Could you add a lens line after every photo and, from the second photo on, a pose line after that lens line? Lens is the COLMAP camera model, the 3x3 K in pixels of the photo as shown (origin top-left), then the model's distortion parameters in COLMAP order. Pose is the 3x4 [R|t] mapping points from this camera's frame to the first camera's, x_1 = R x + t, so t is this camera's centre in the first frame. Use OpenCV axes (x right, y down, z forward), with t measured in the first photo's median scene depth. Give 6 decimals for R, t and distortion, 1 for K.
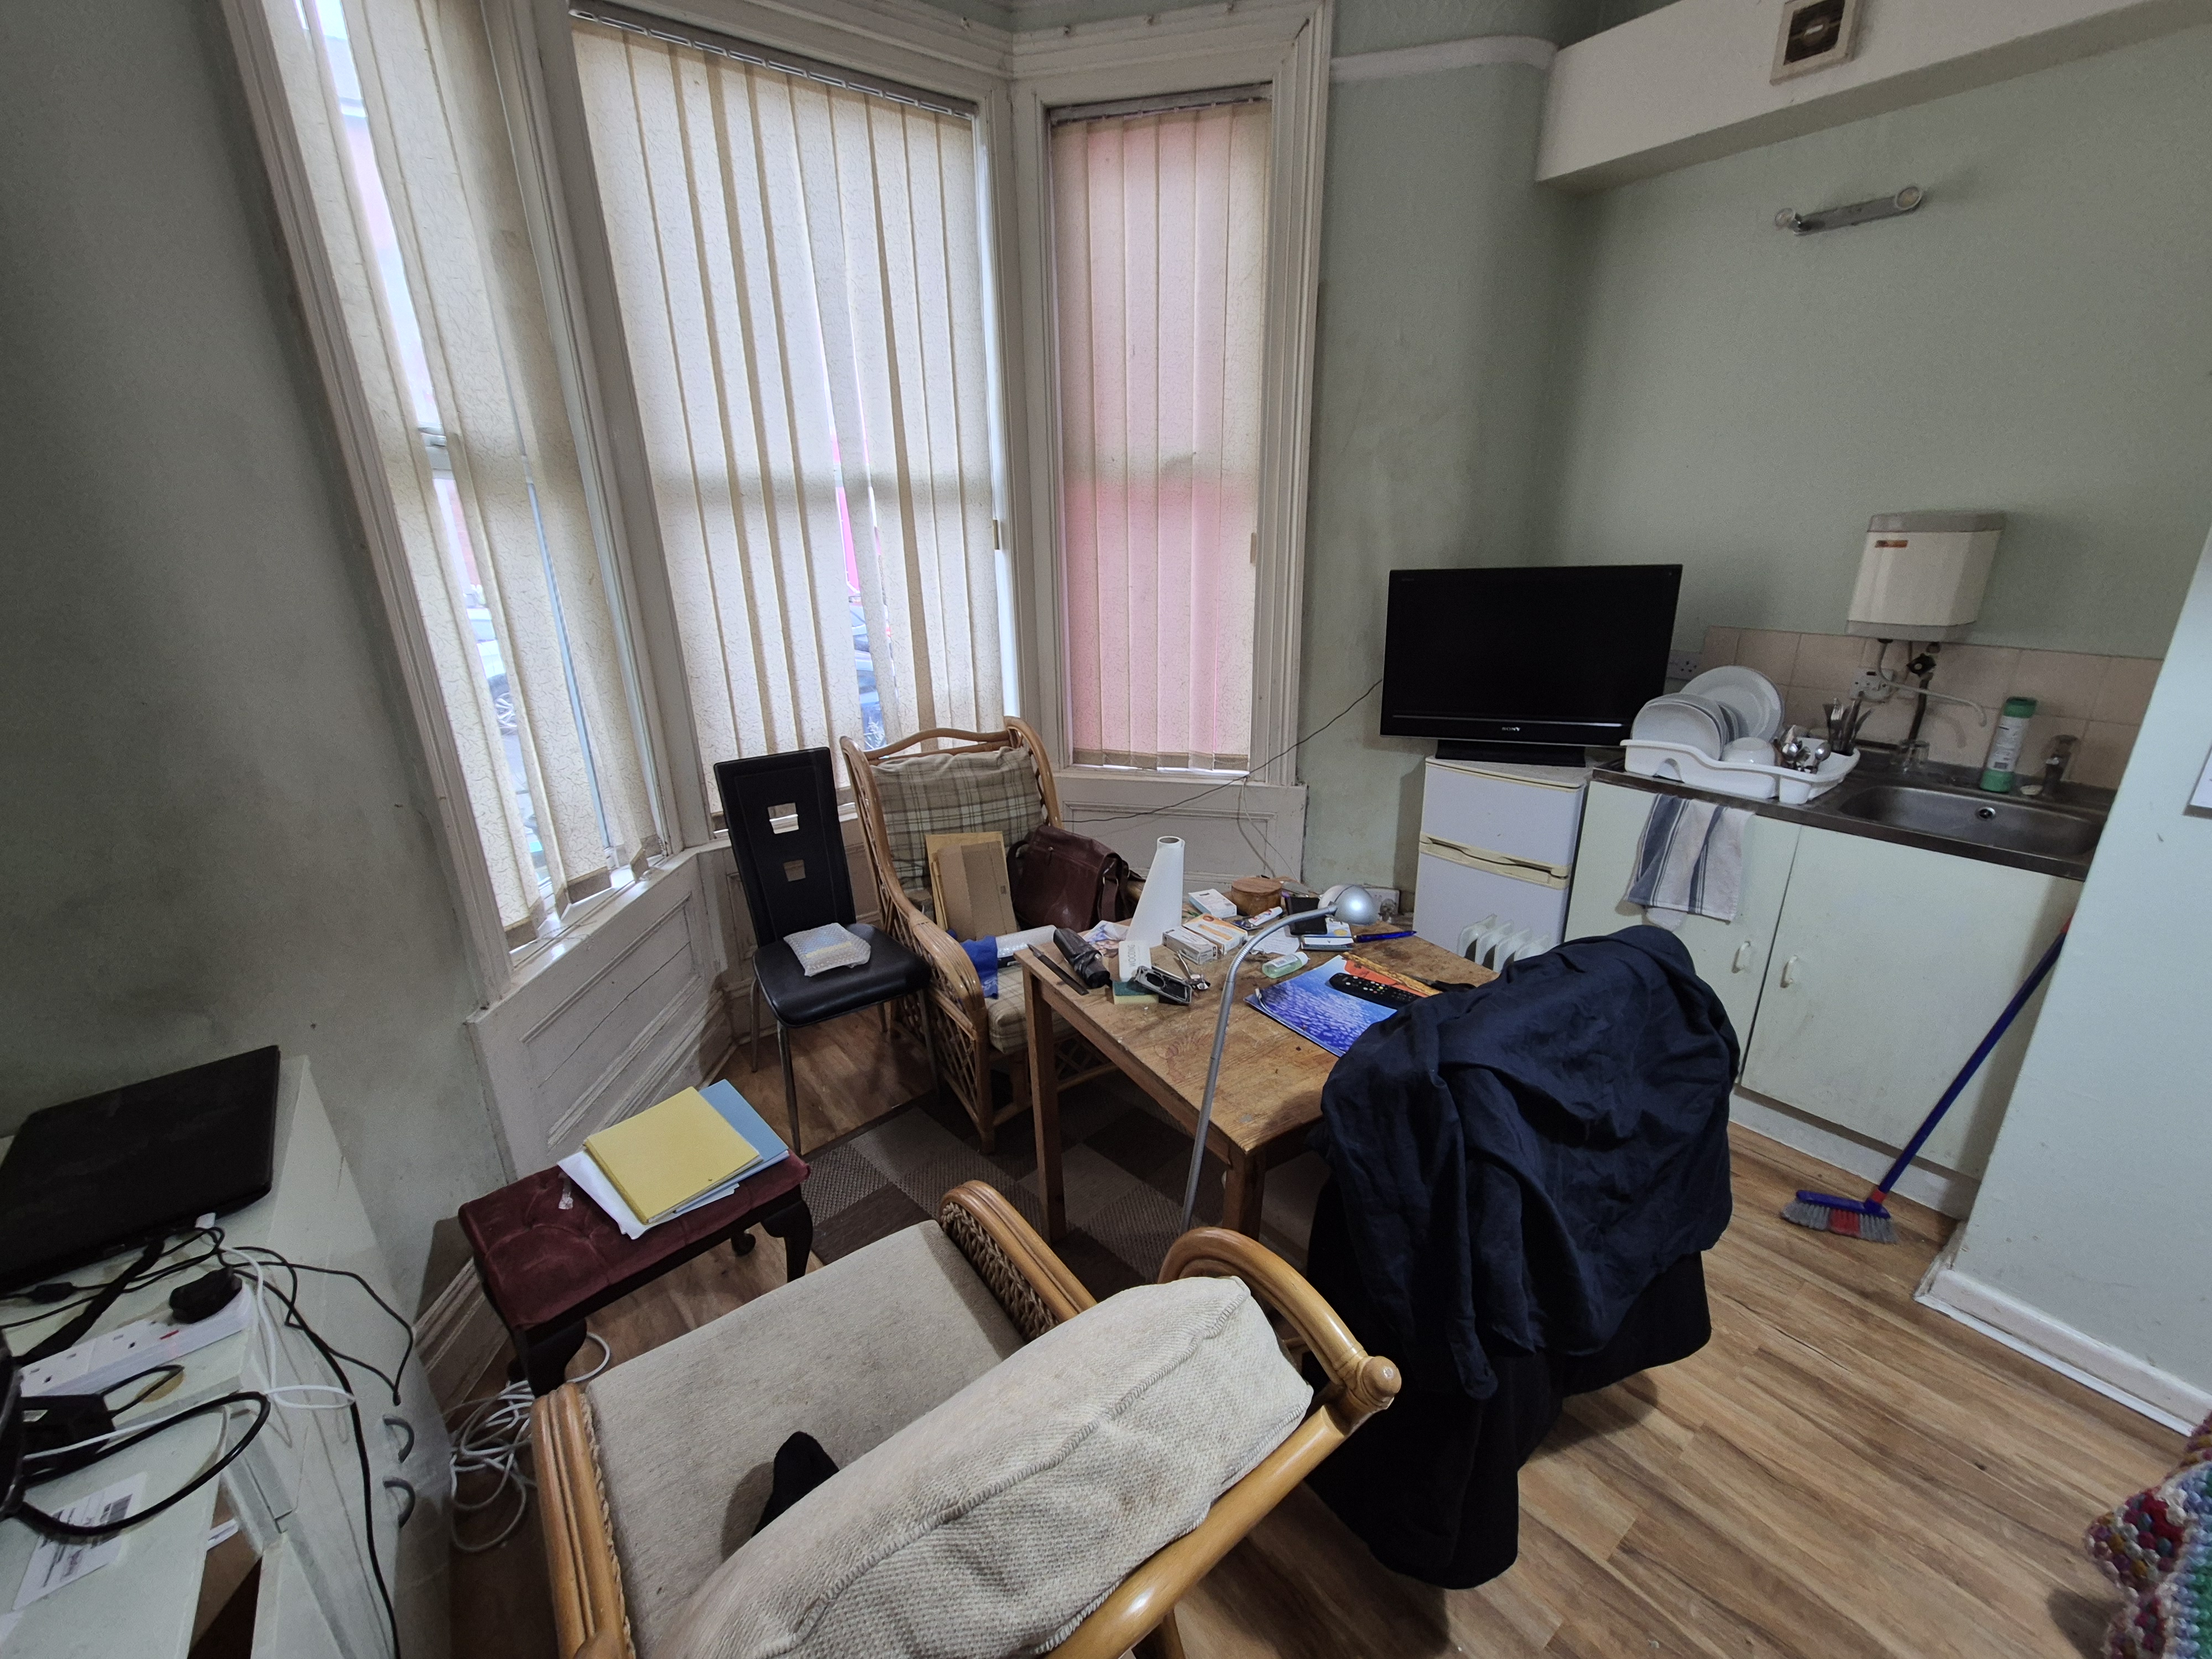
lens RADIAL K [[893.5, 0, 1106.0], [0, 893.5, 823.2], [0, 0, 1]] dist [0.000669, 0.000800]
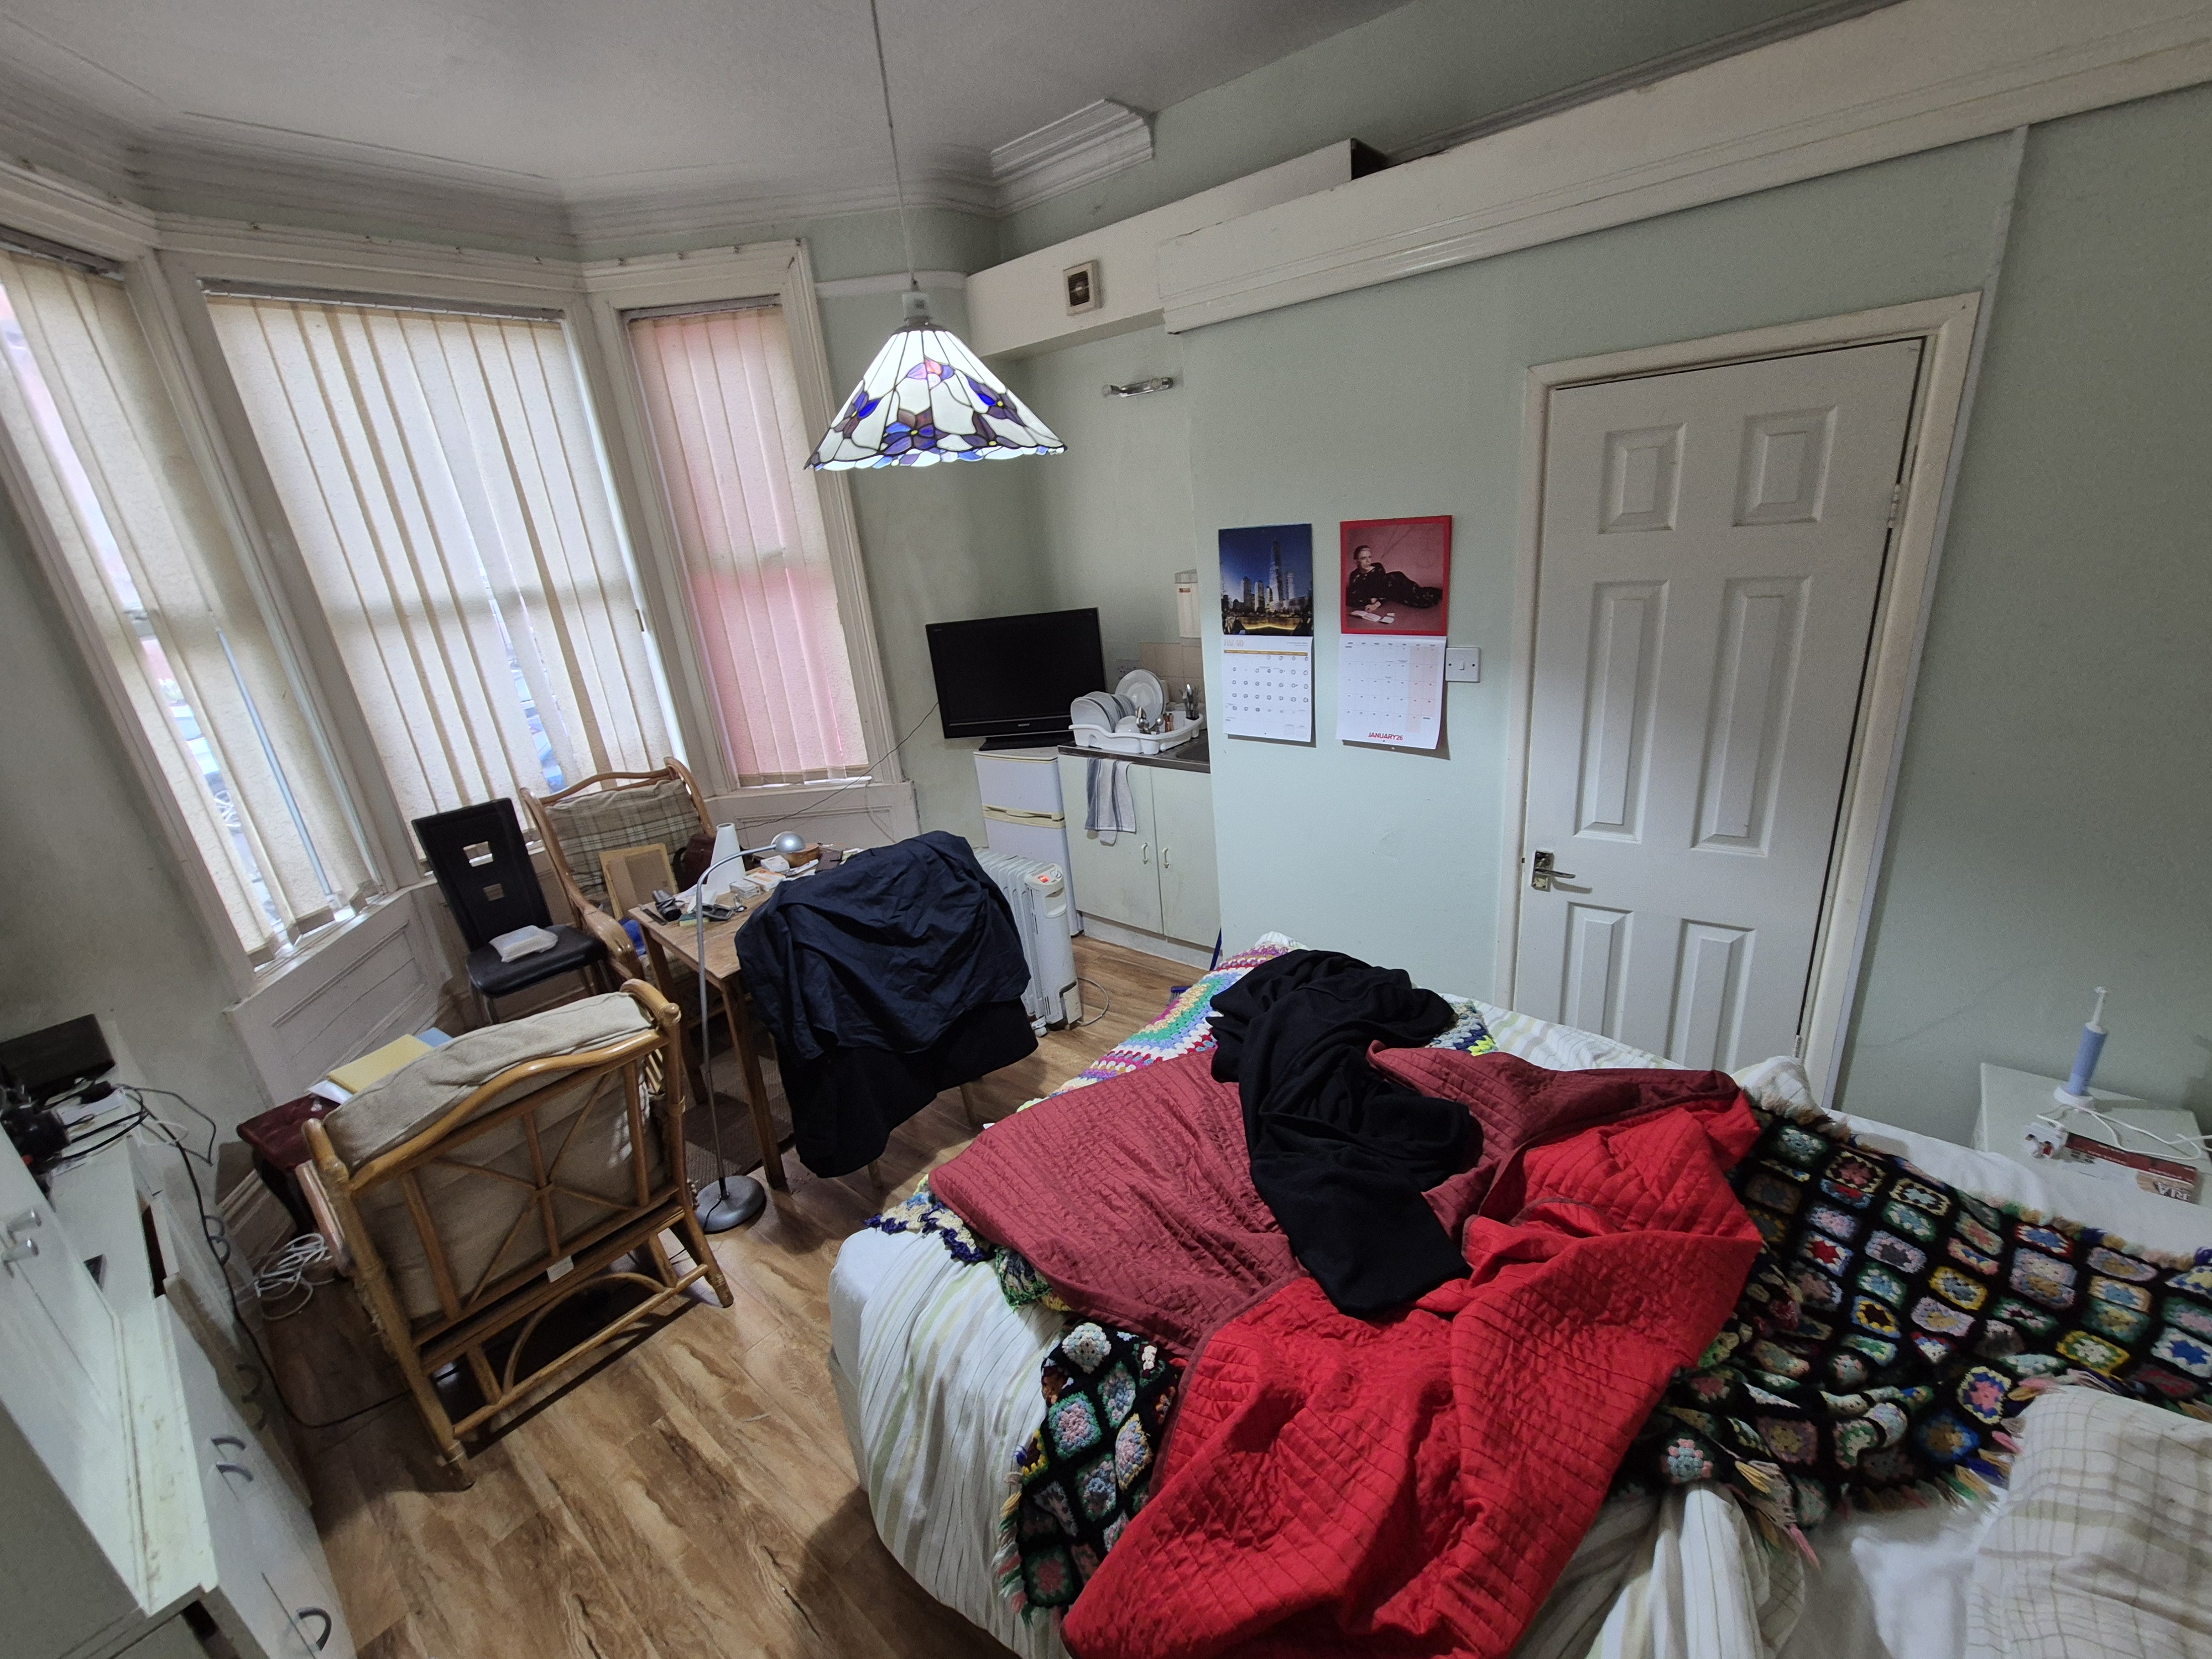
lens RADIAL K [[893.5, 0, 1111.8], [0, 893.5, 833.9], [0, 0, 1]] dist [0.000669, 0.000800]
pose [[0.974068, -0.135457, 0.181227, 0.324419], [0.135893, 0.990672, 0.010068, 0.080147], [-0.180900, 0.014820, 0.983390, -0.484878]]
